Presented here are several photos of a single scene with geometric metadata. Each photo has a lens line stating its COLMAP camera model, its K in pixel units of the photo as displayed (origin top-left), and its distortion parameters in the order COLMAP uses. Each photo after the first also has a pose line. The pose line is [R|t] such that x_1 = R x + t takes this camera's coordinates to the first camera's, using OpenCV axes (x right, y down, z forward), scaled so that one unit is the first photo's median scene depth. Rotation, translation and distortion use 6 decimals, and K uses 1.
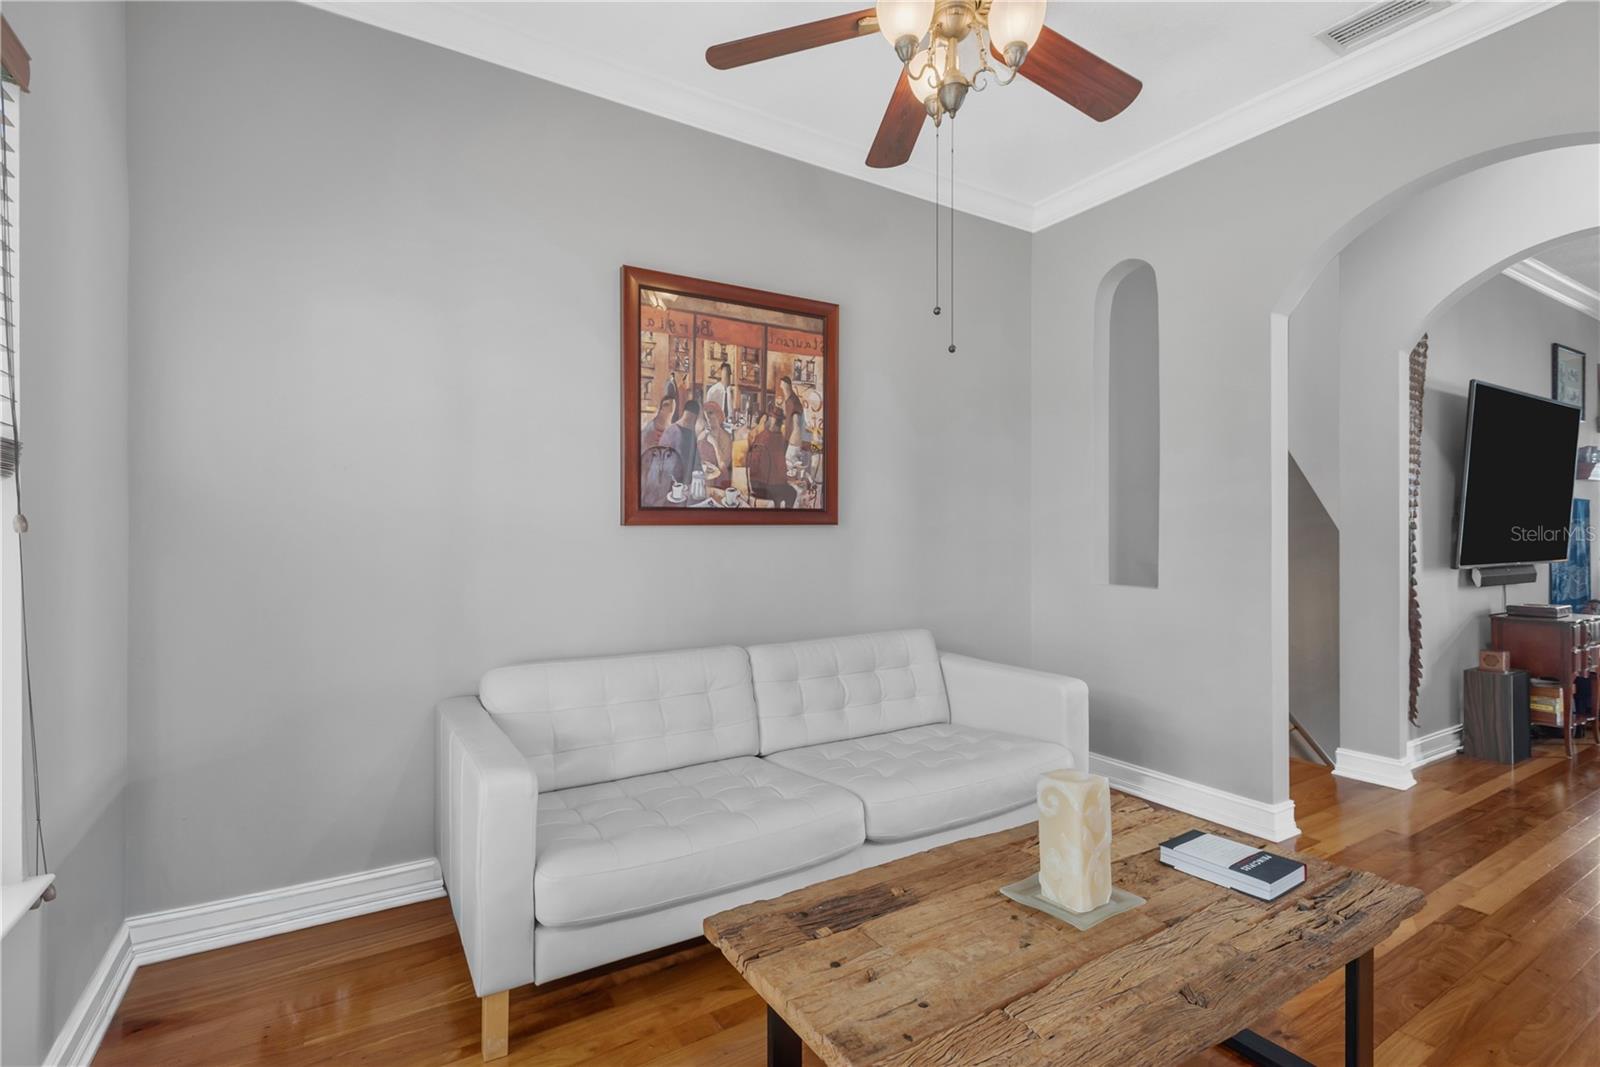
lens RADIAL K [[744.8, 0, 800.2], [0, 744.8, 536.8], [0, 0, 1]] dist [0.008570, -0.000588]
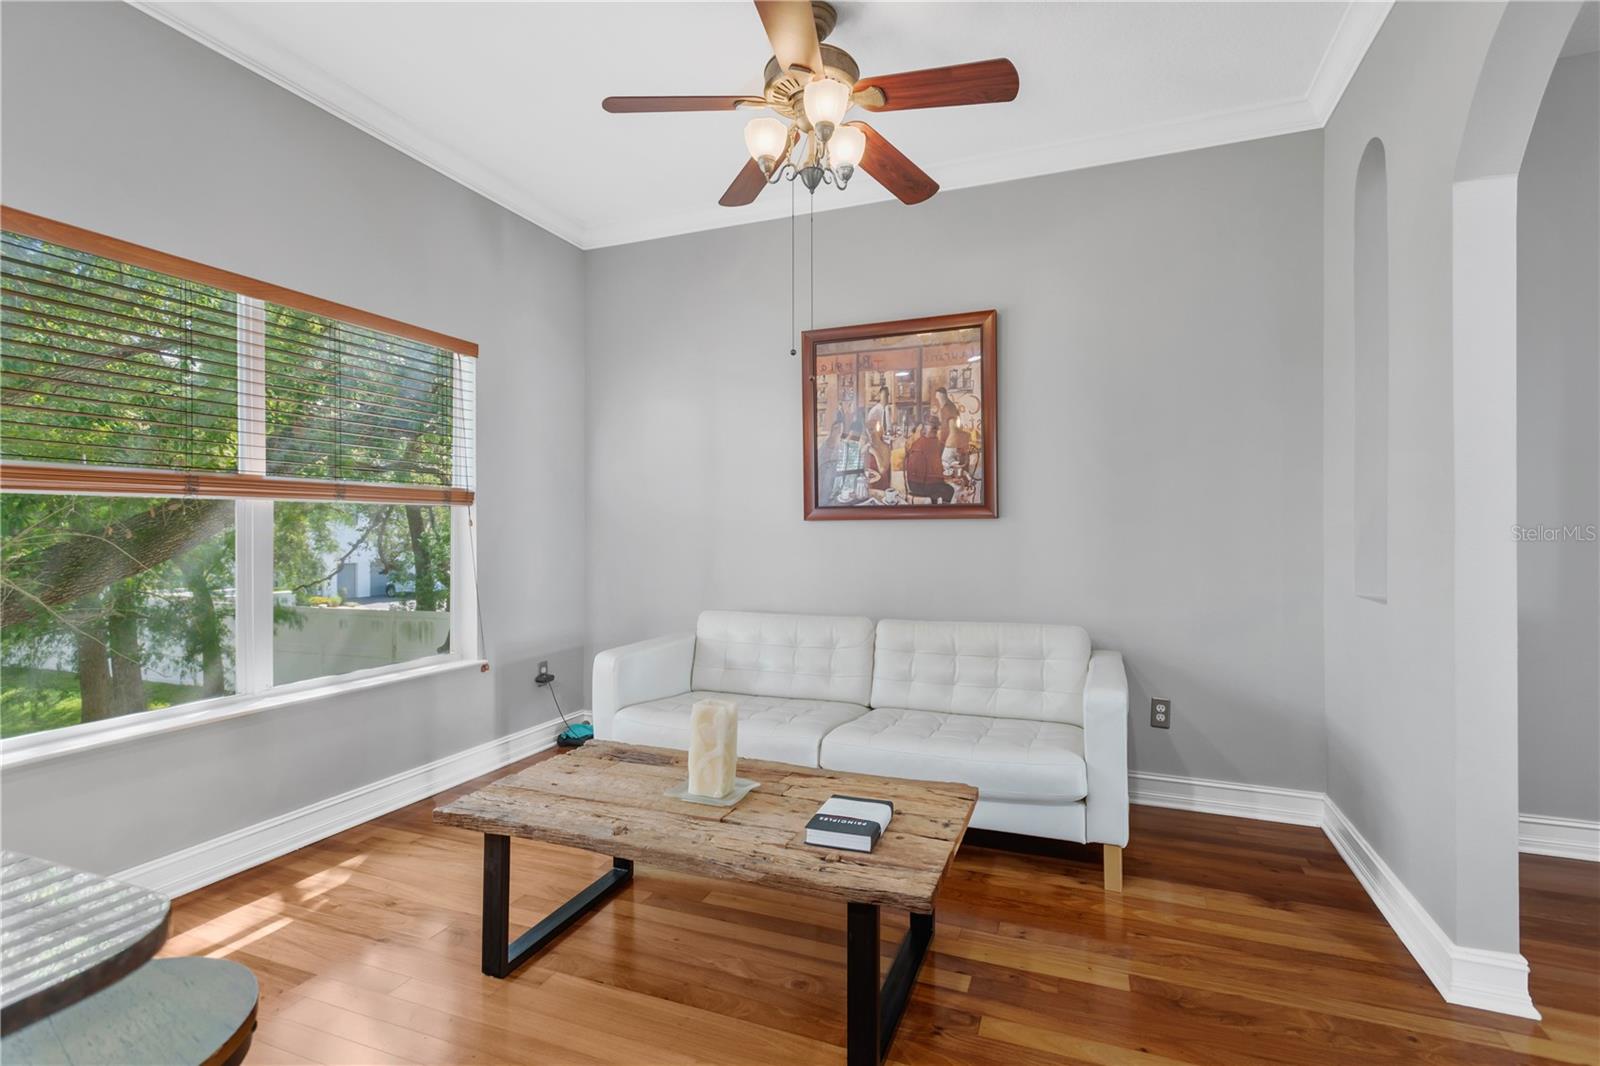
lens RADIAL K [[757.4, 0, 798.1], [0, 757.4, 528.7], [0, 0, 1]] dist [-0.001271, -0.000443]
pose [[0.596501, 0.003622, -0.802604, 0.797588], [-0.001943, 0.999993, 0.003069, -0.004163], [0.802610, -0.000272, 0.596504, 0.145319]]
